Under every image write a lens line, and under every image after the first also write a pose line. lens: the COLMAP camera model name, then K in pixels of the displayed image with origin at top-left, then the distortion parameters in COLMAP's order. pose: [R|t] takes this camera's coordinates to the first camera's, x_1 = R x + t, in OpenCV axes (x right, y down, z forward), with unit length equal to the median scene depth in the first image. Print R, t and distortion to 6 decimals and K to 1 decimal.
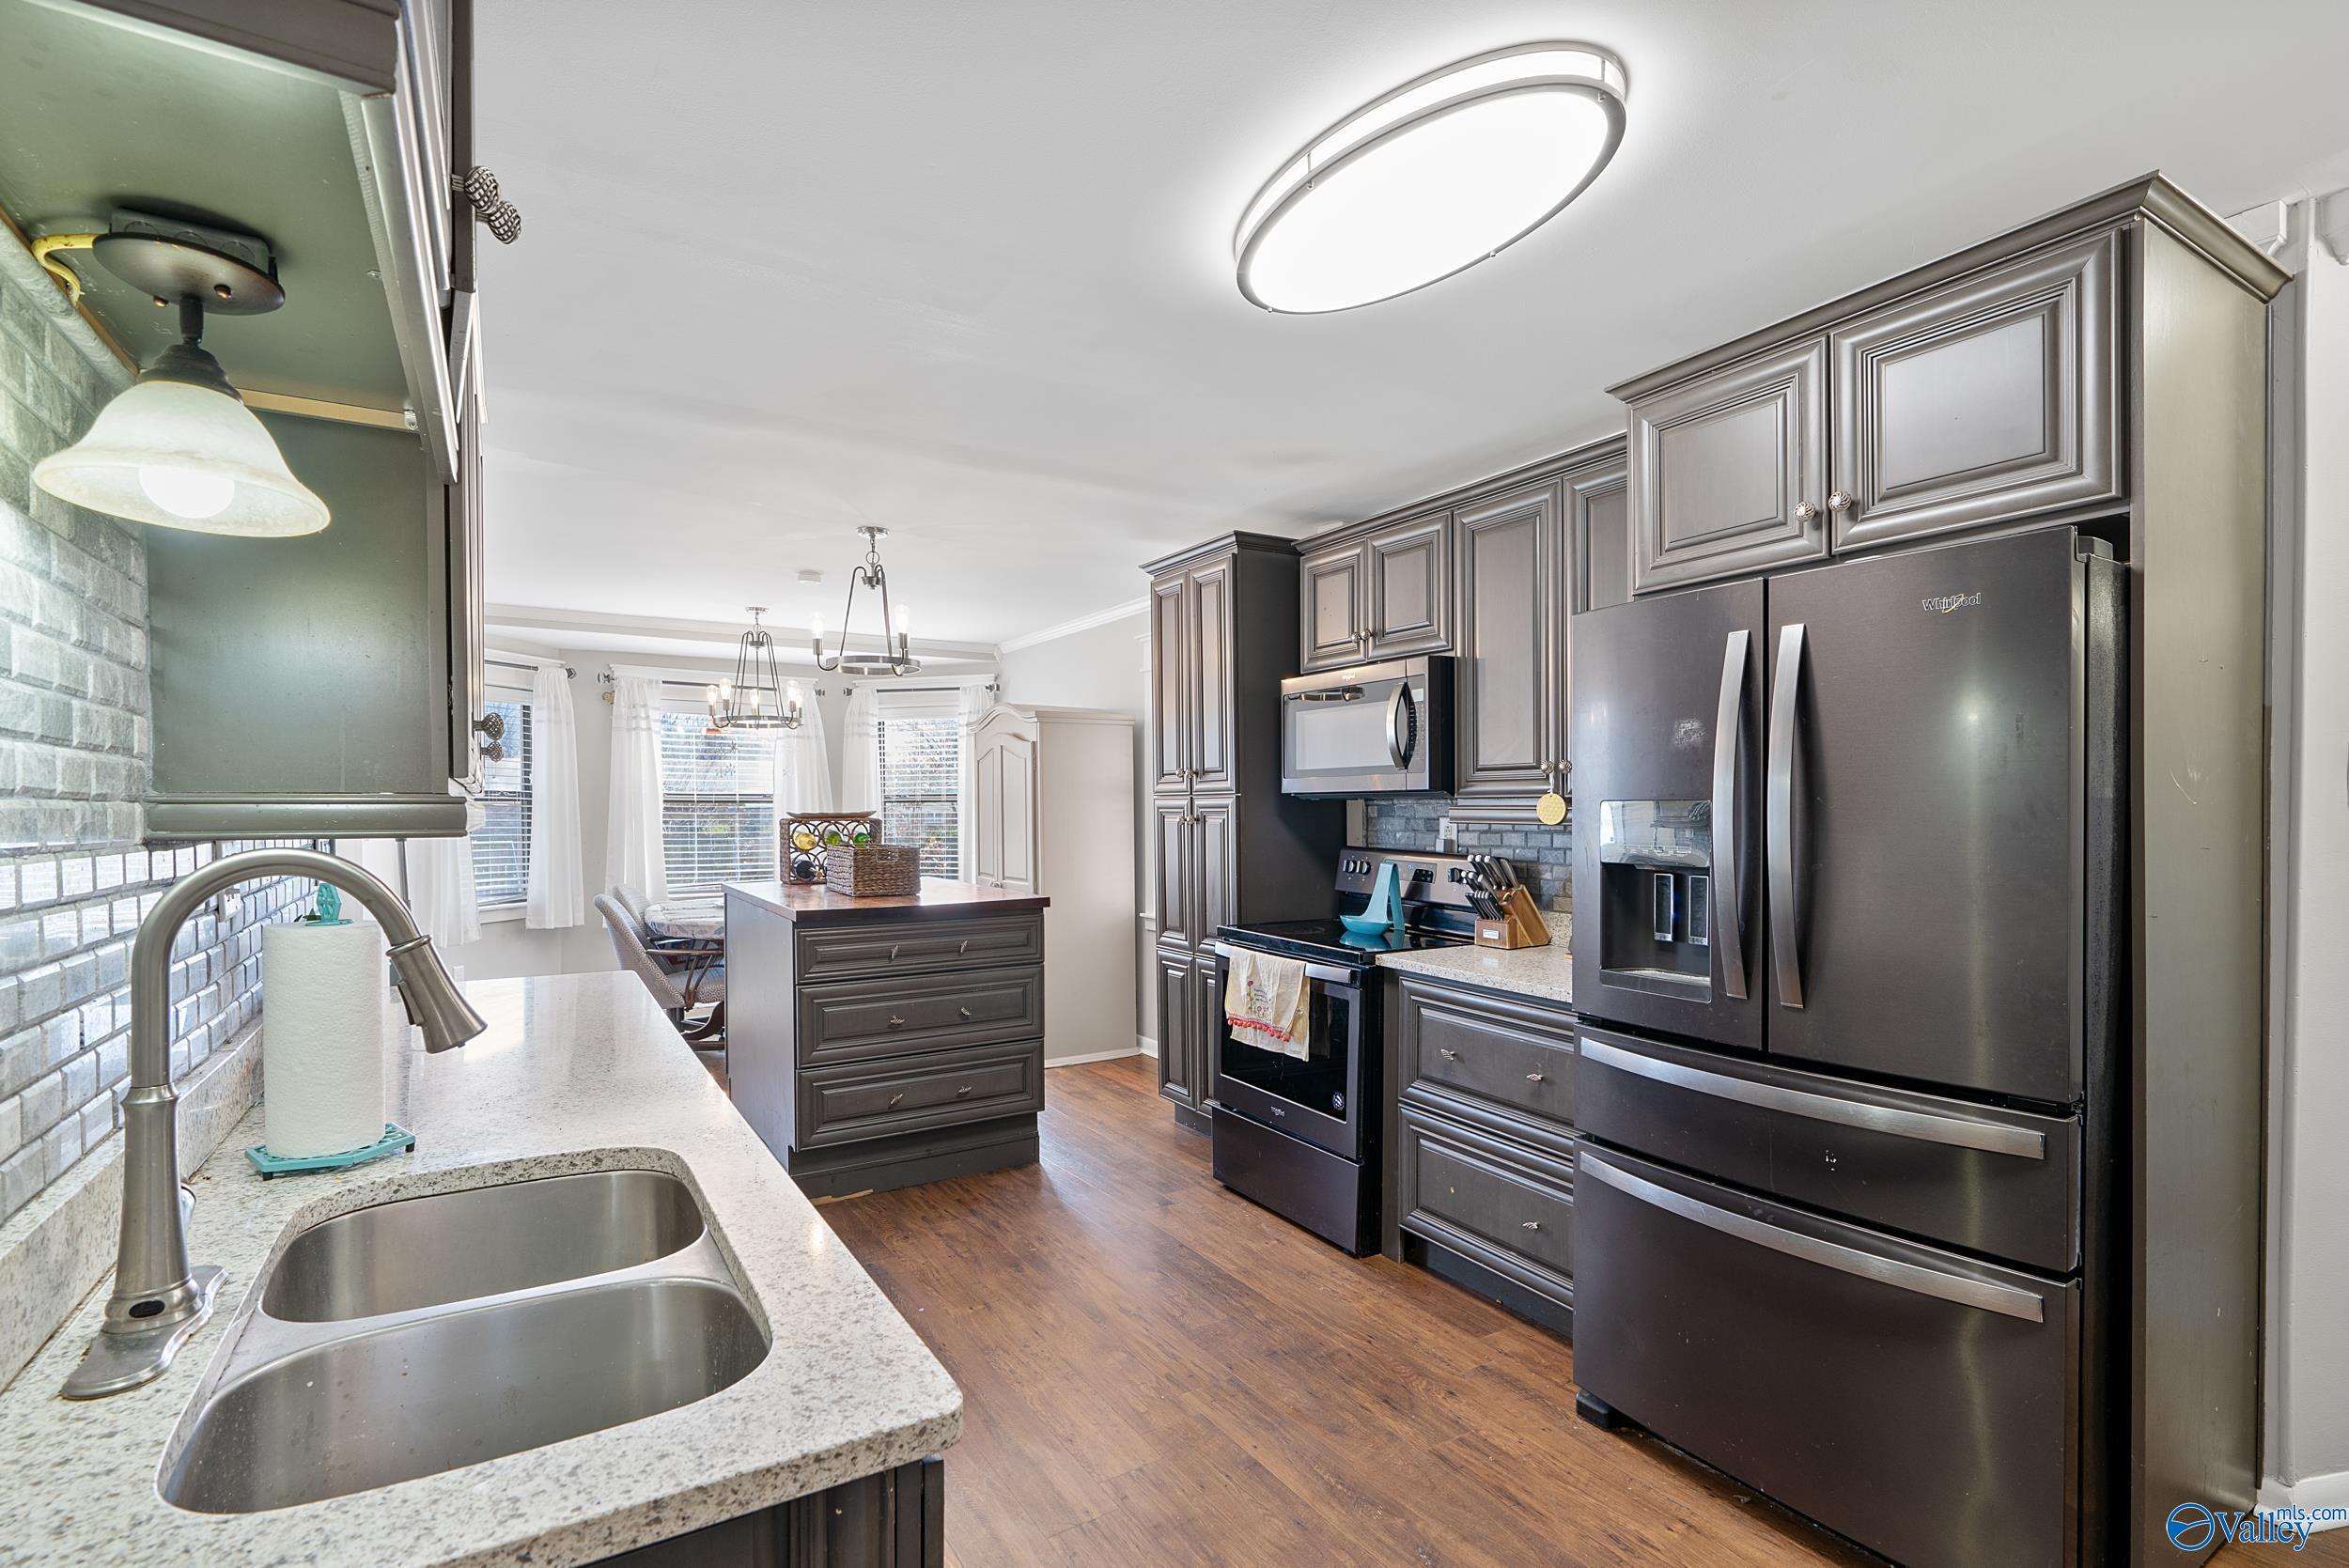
lens RADIAL K [[1081.2, 0, 1174.9], [0, 1081.2, 824.7], [0, 0, 1]] dist [-0.000238, 0.000092]
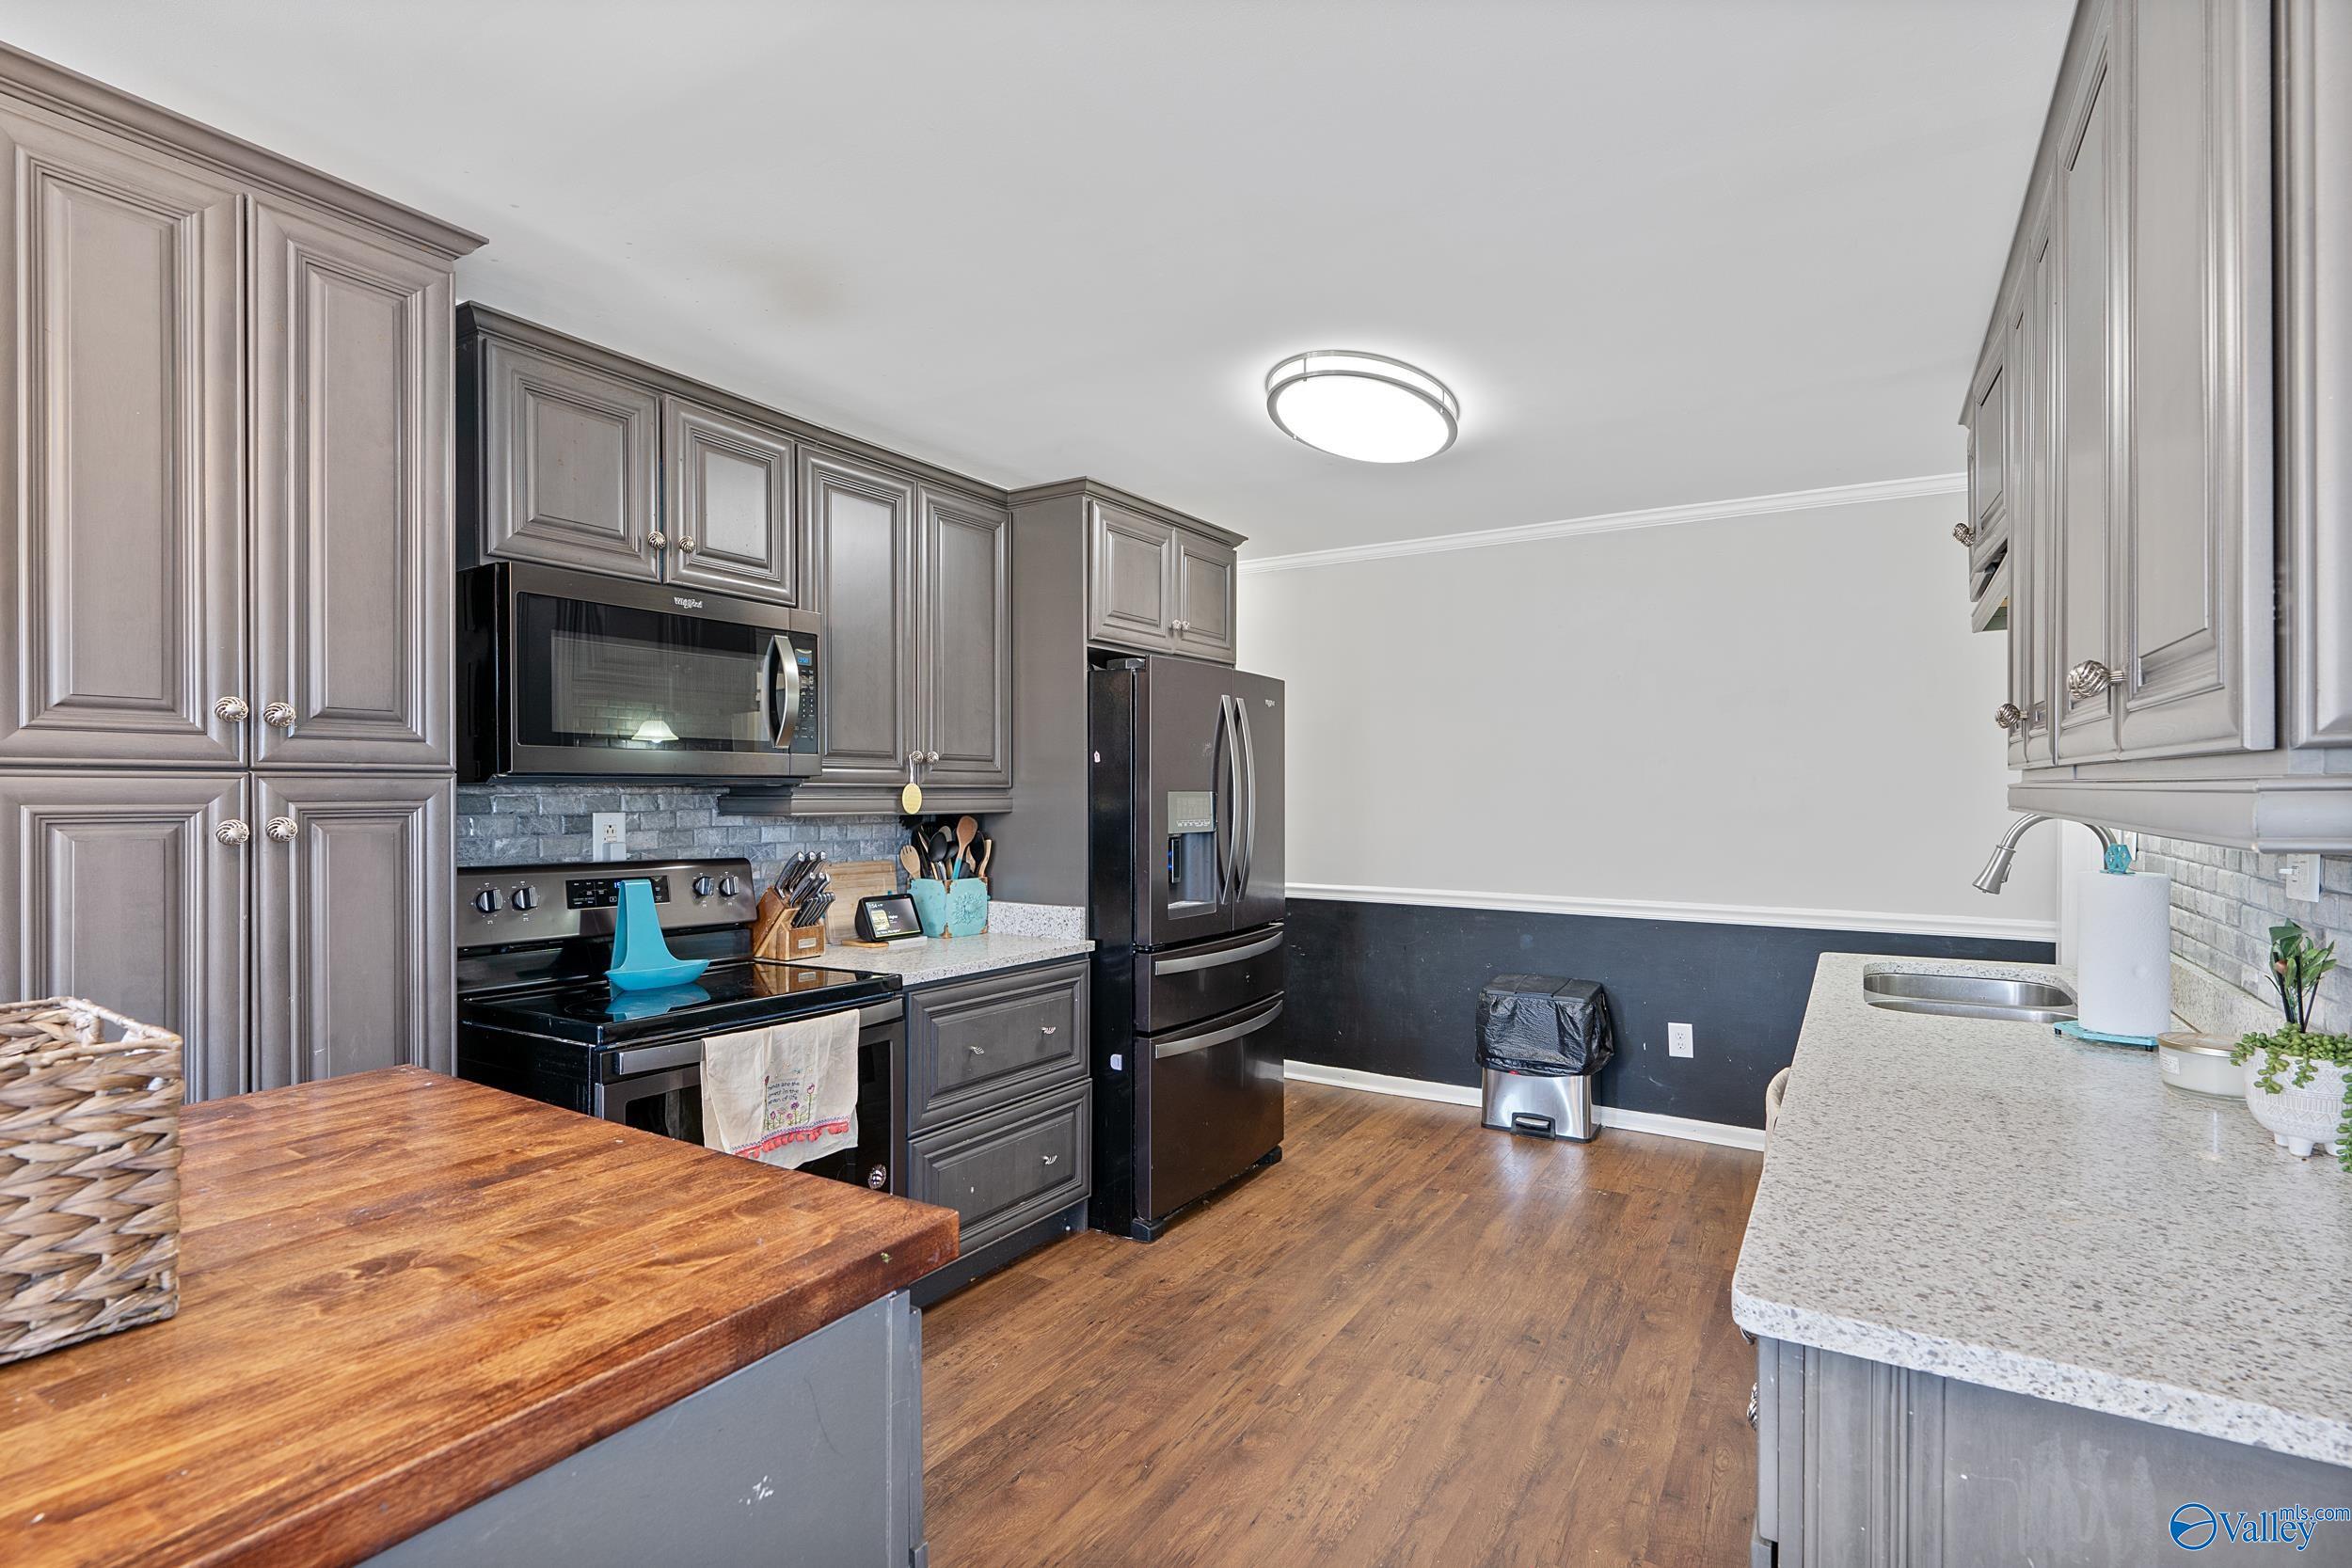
lens RADIAL K [[1084.5, 0, 1183.7], [0, 1084.5, 784.5], [0, 0, 1]] dist [0.000842, 0.000428]
pose [[-0.436174, 0.009085, 0.899816, -0.893838], [0.016101, 0.999868, -0.002291, -0.027707], [-0.899718, 0.013489, -0.436263, 1.575165]]
